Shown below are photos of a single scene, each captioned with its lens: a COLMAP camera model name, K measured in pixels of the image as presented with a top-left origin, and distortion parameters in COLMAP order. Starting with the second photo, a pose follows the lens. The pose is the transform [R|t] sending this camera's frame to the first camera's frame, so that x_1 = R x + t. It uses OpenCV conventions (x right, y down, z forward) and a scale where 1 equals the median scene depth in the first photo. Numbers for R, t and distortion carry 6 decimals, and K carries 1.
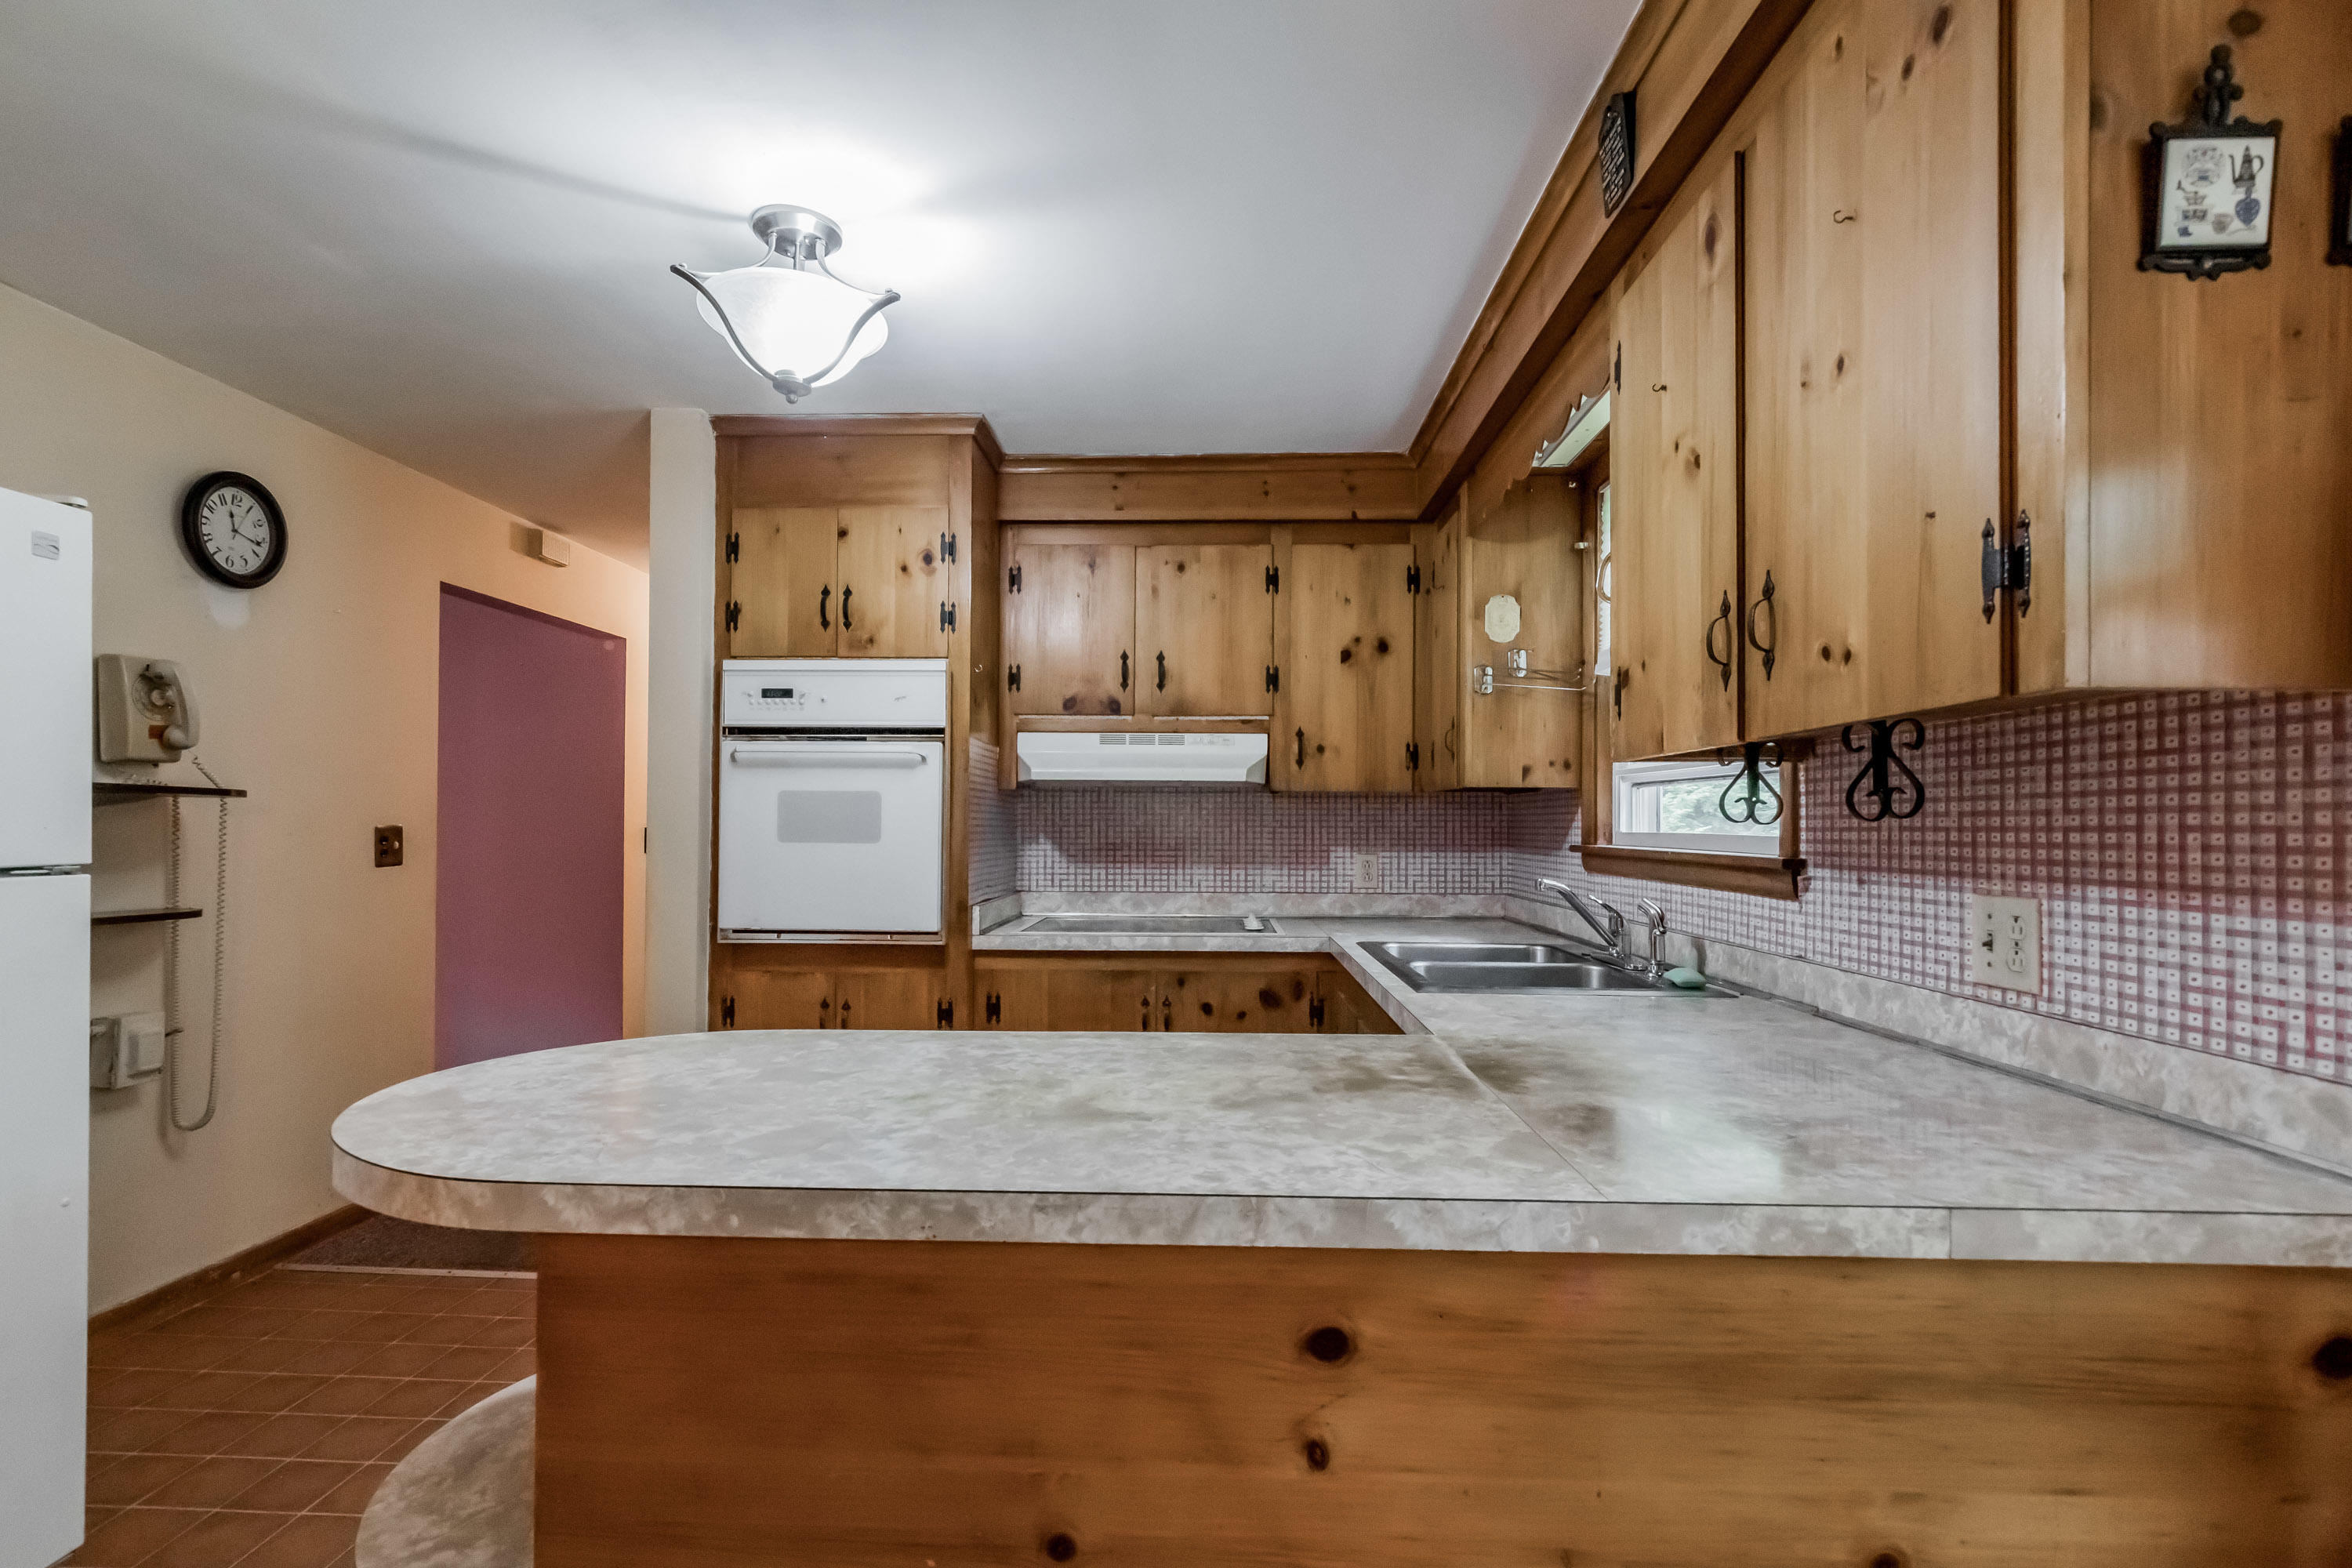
lens RADIAL K [[1092.5, 0, 1164.9], [0, 1092.5, 808.3], [0, 0, 1]] dist [-0.001980, -0.001007]
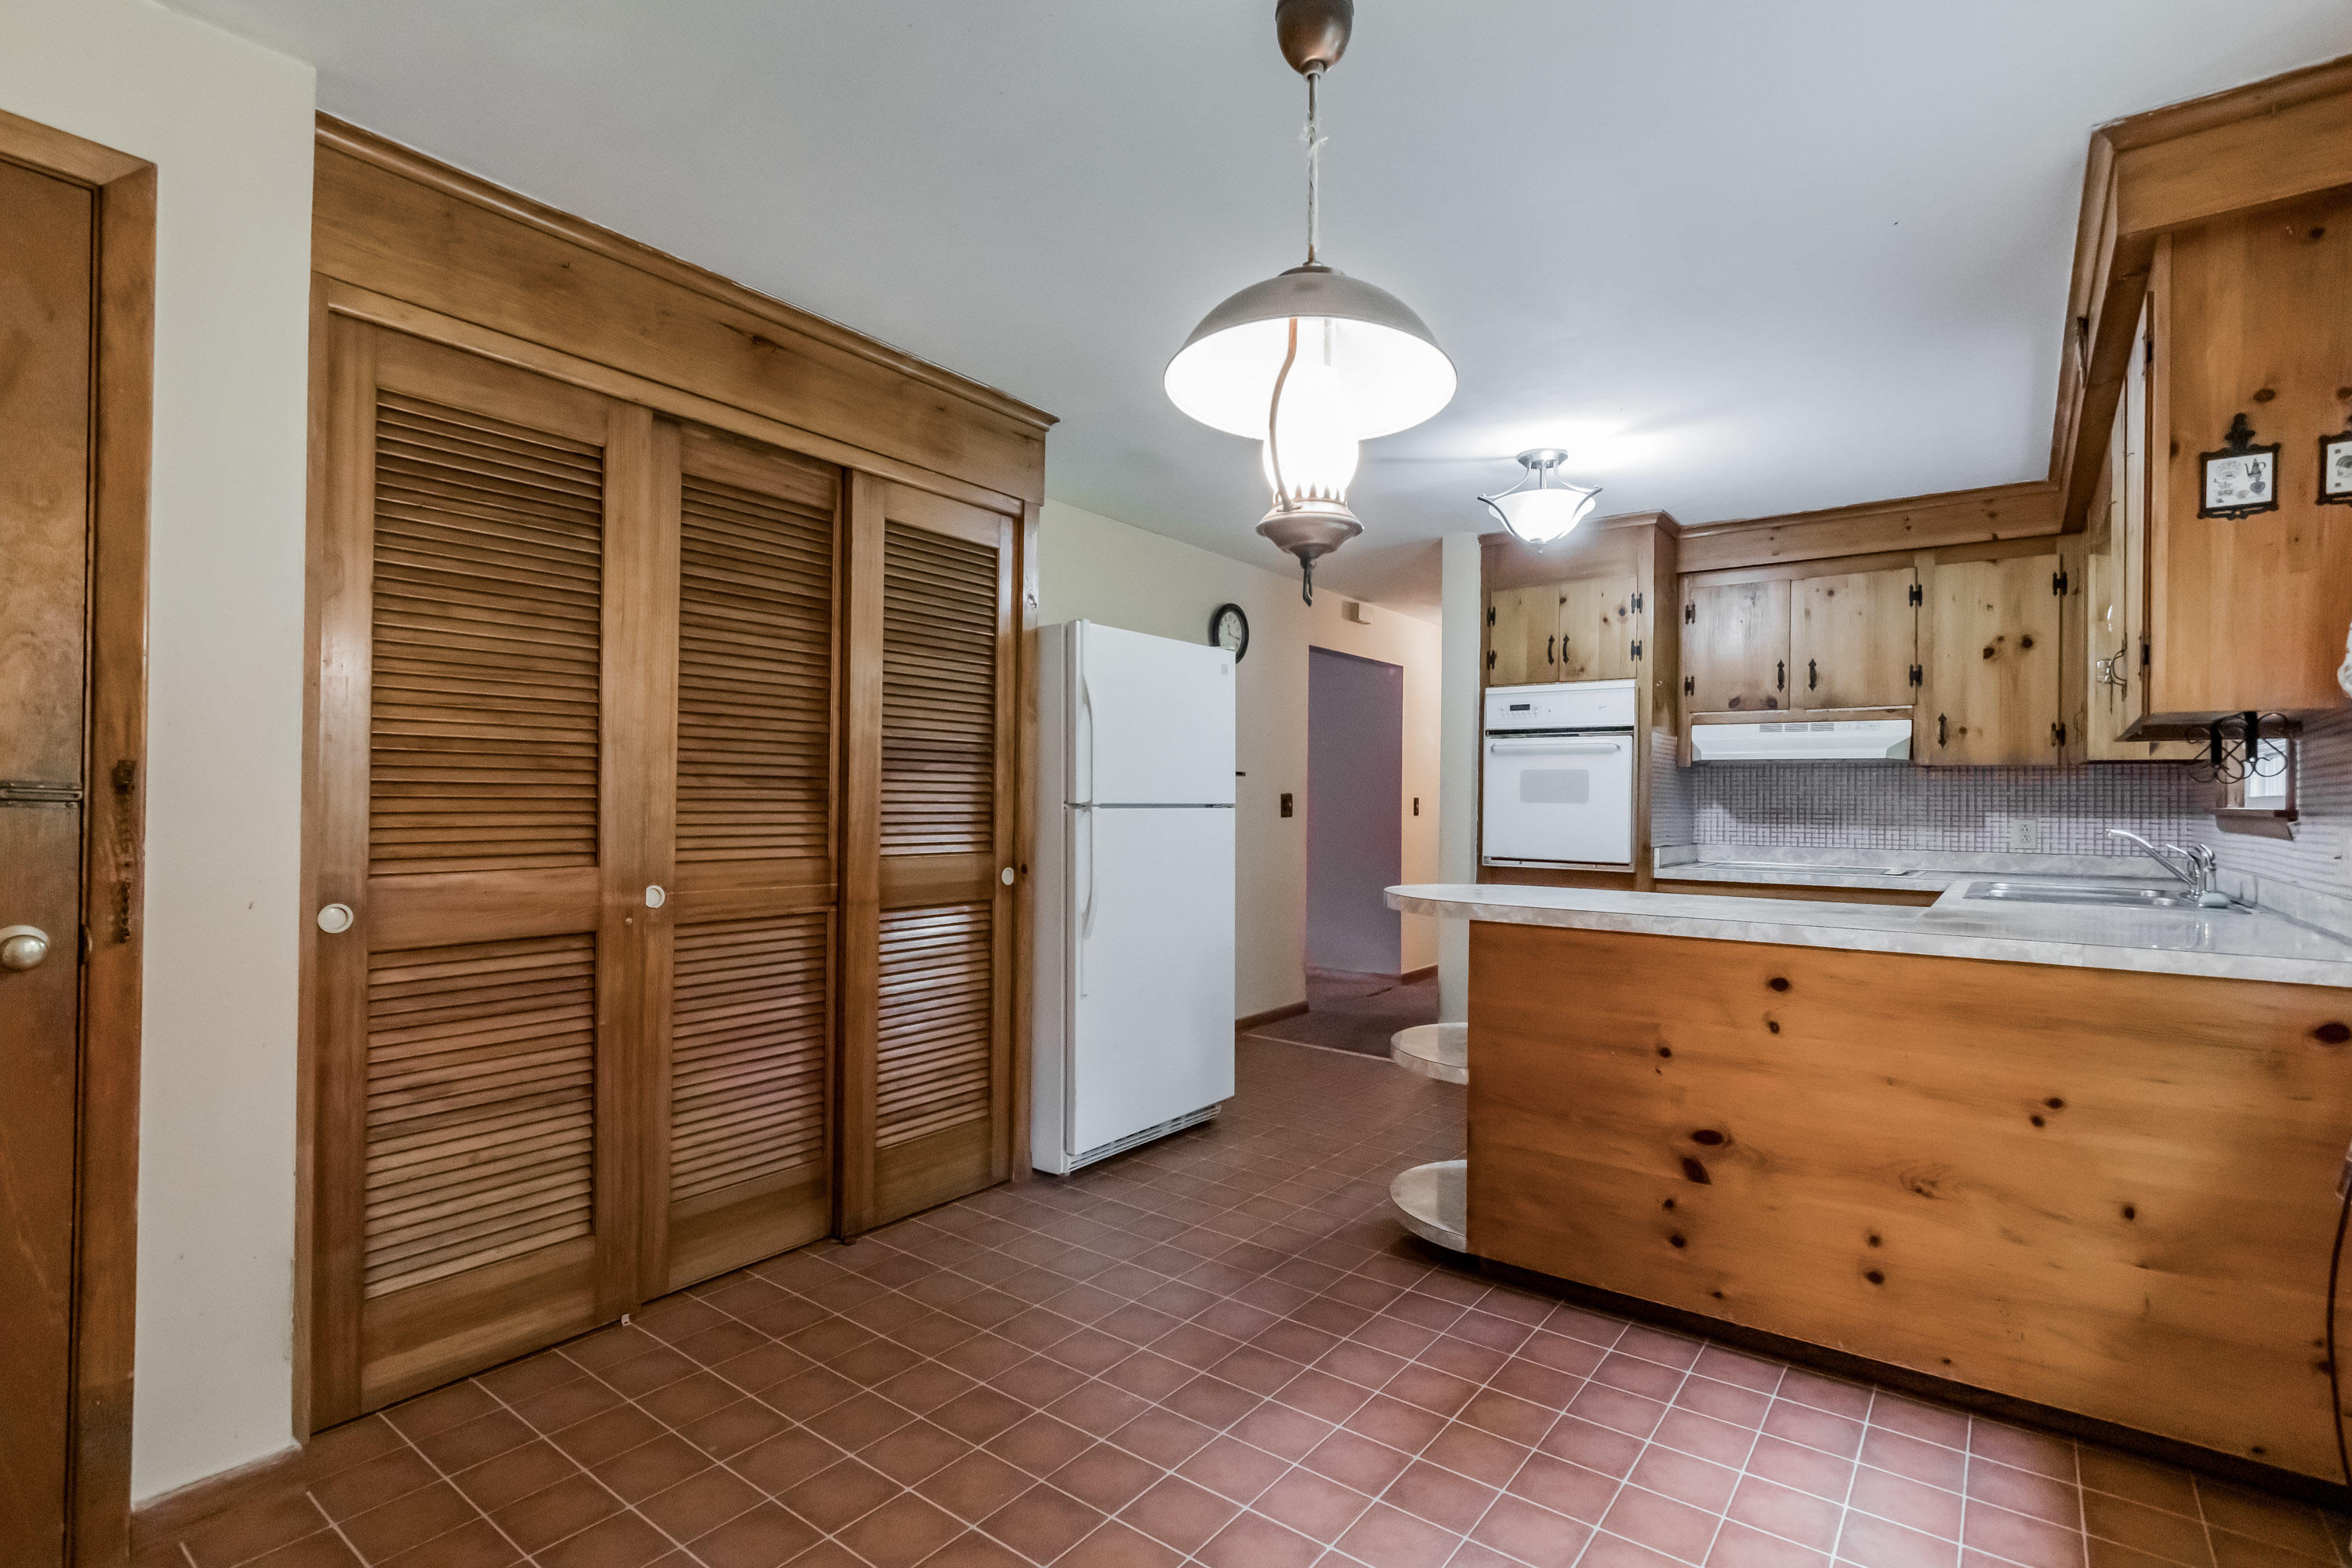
lens RADIAL K [[1092.5, 0, 1162.8], [0, 1092.5, 798.2], [0, 0, 1]] dist [-0.001980, -0.001007]
pose [[0.813739, 0.003260, -0.581222, 0.129087], [0.001015, 0.999975, 0.007031, 0.012289], [0.581230, -0.006311, 0.813715, -0.531977]]
